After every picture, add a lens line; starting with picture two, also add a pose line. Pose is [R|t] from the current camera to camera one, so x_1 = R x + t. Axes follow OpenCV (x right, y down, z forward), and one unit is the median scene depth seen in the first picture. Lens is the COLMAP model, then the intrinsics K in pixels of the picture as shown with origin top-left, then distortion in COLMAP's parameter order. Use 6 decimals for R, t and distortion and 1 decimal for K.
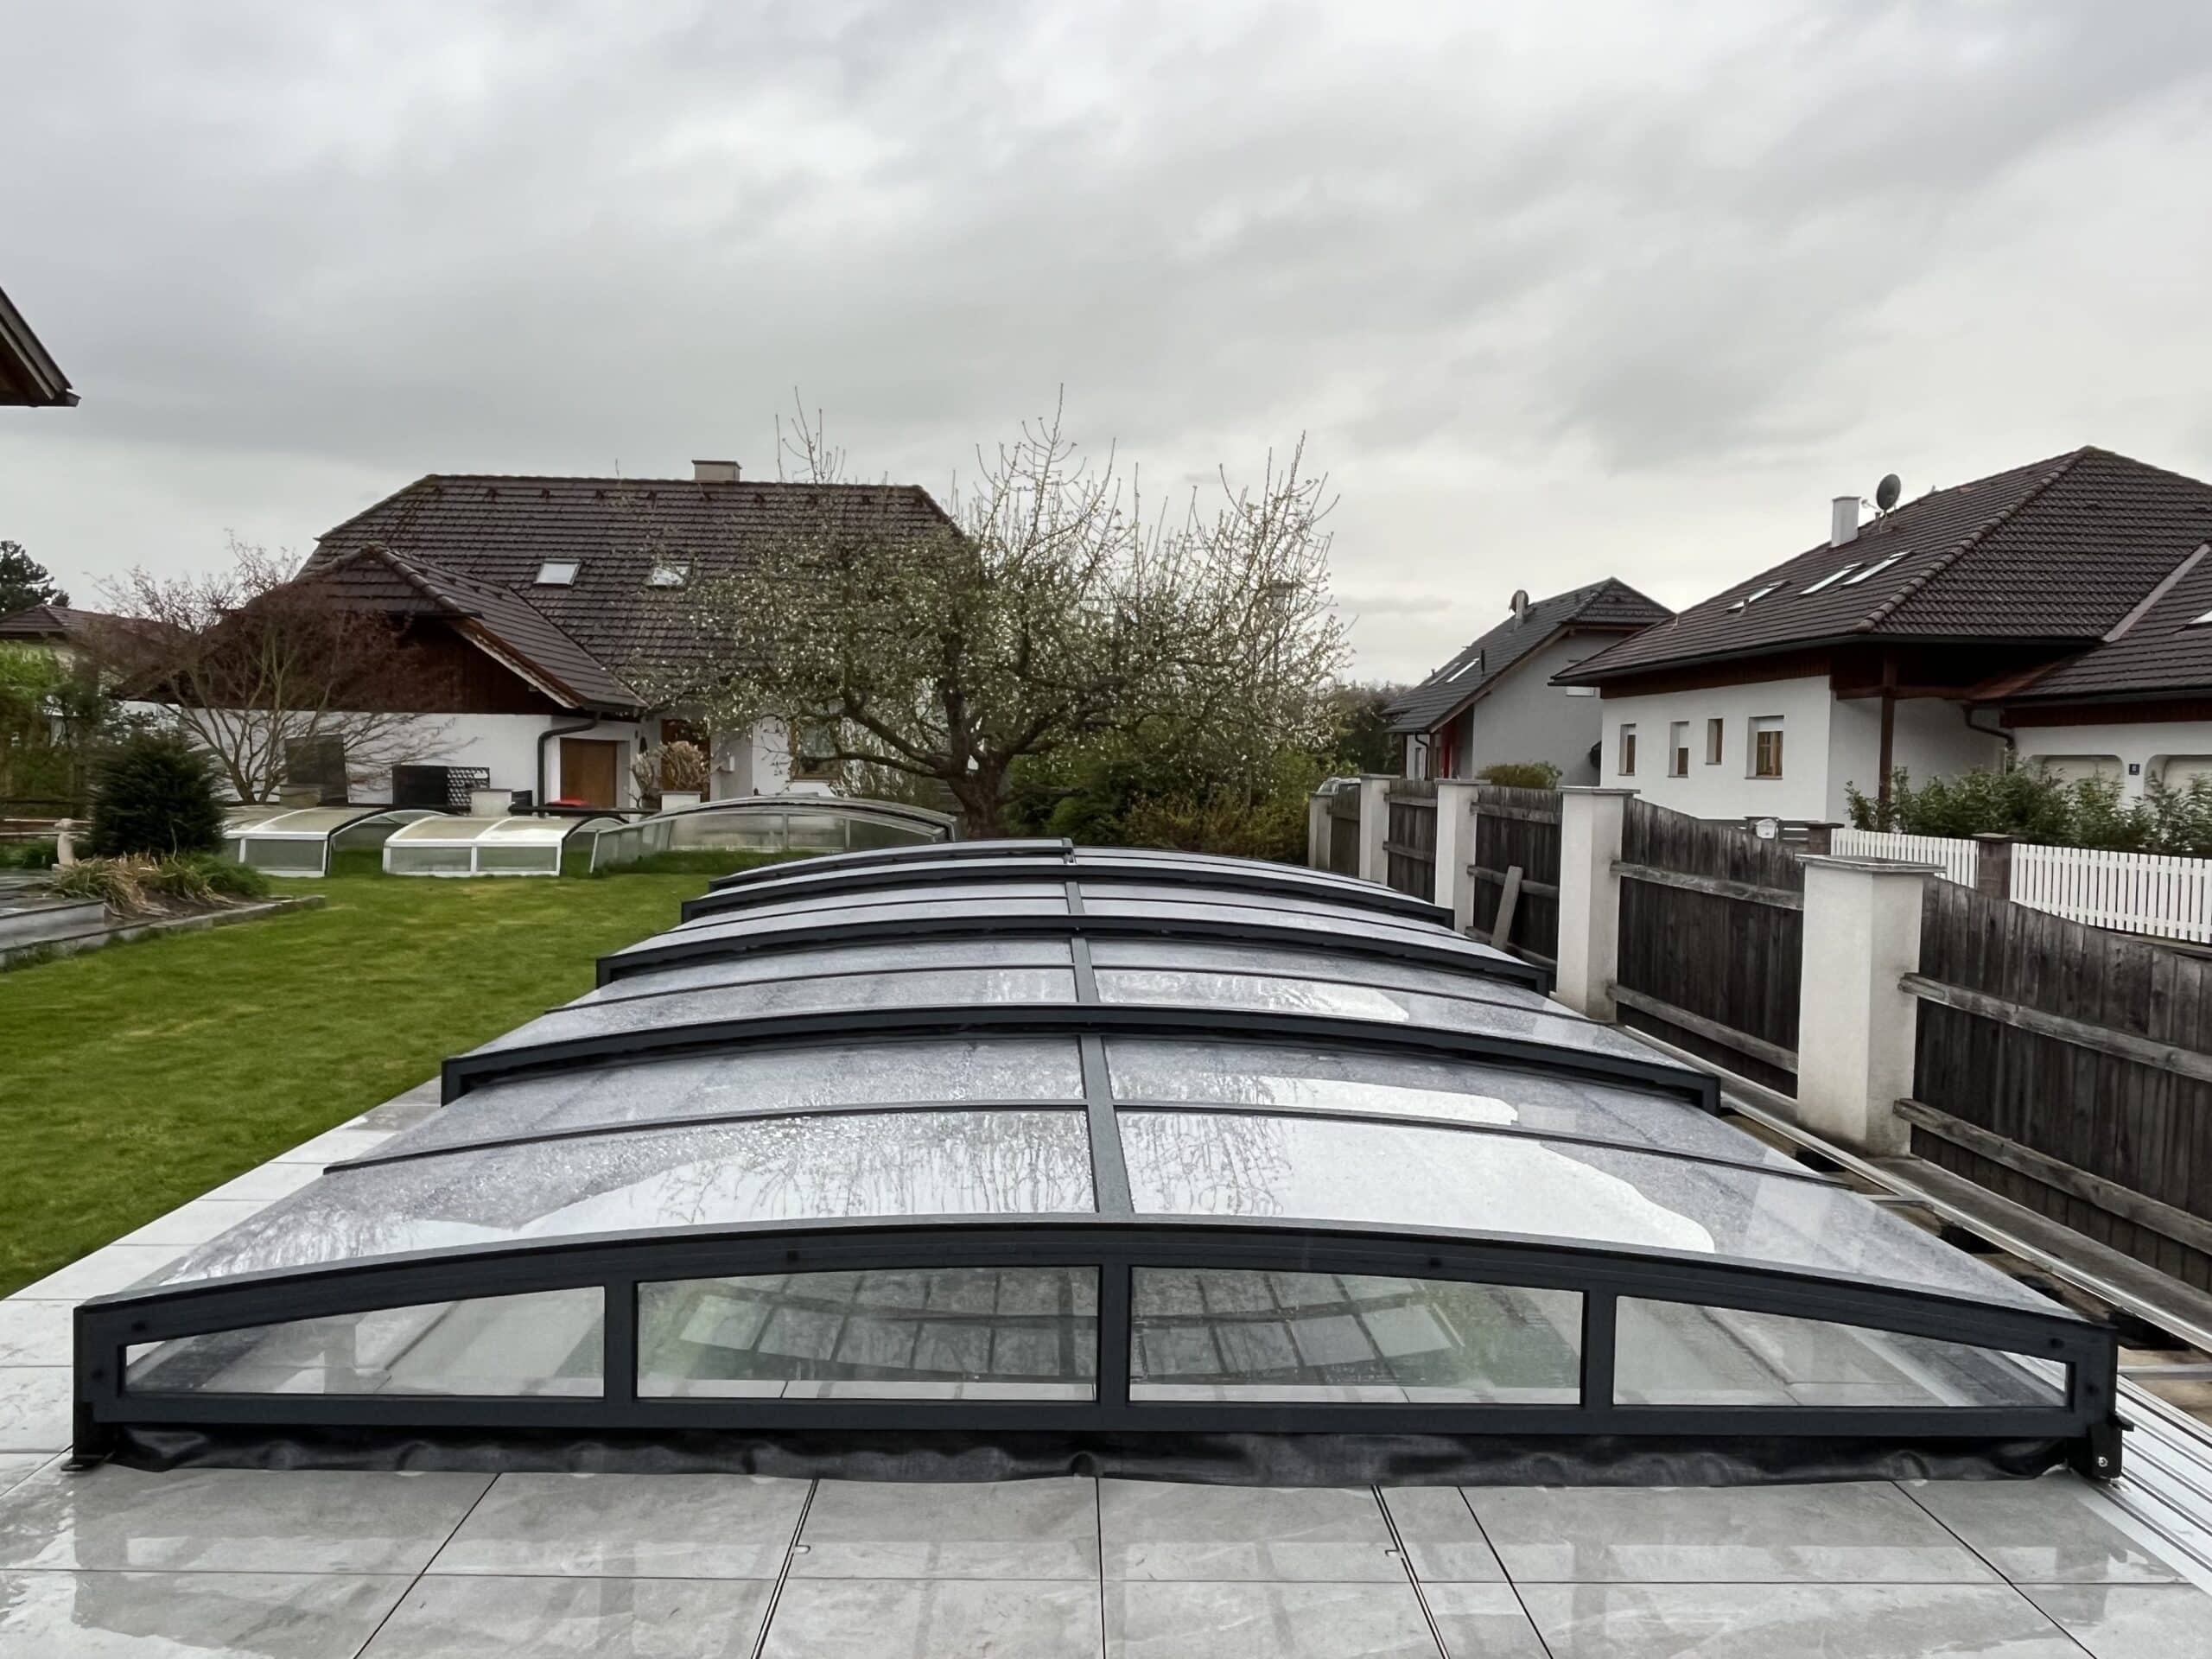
lens RADIAL K [[1536.0, 0, 1106.7], [0, 1536.0, 821.8], [0, 0, 1]] dist [0.021069, -0.030158]
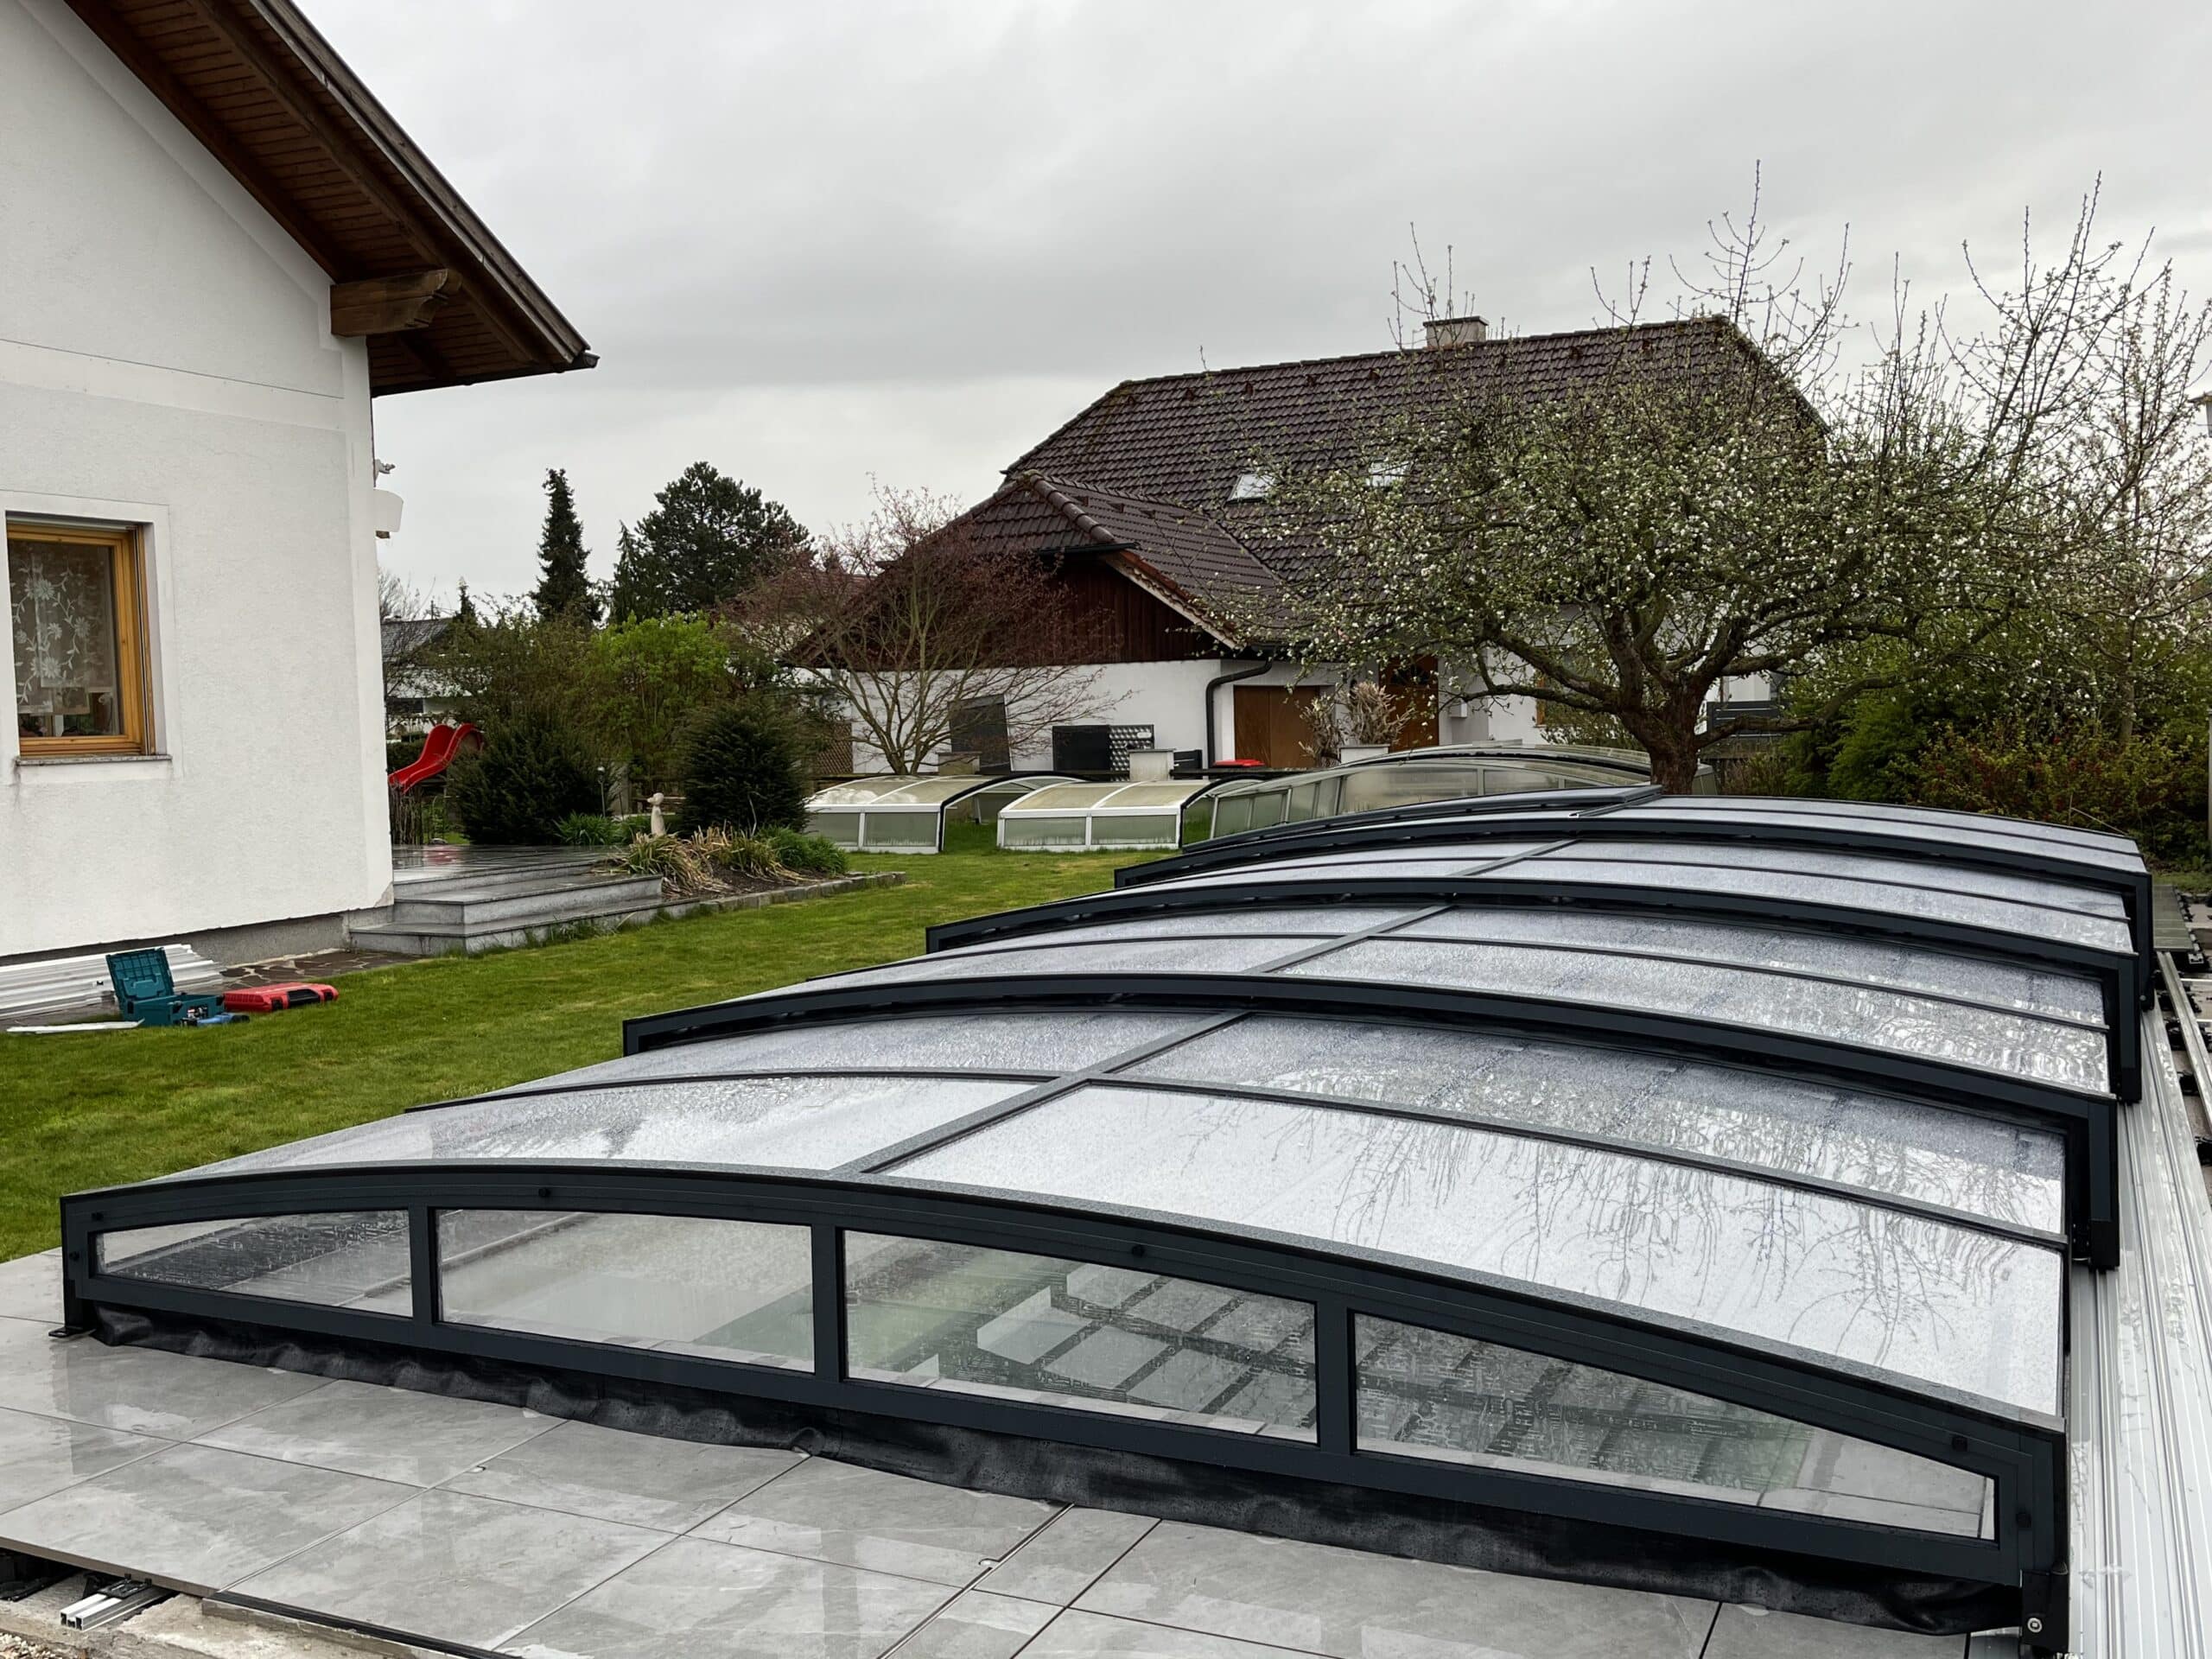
lens RADIAL K [[2012.4, 0, 1106.0], [0, 2012.4, 829.5], [0, 0, 1]] dist [0.101782, -0.183066]
pose [[0.887772, -0.015985, -0.460006, 0.156545], [0.026233, 0.999530, 0.015893, 0.007667], [0.459535, -0.026177, 0.887774, 0.001729]]
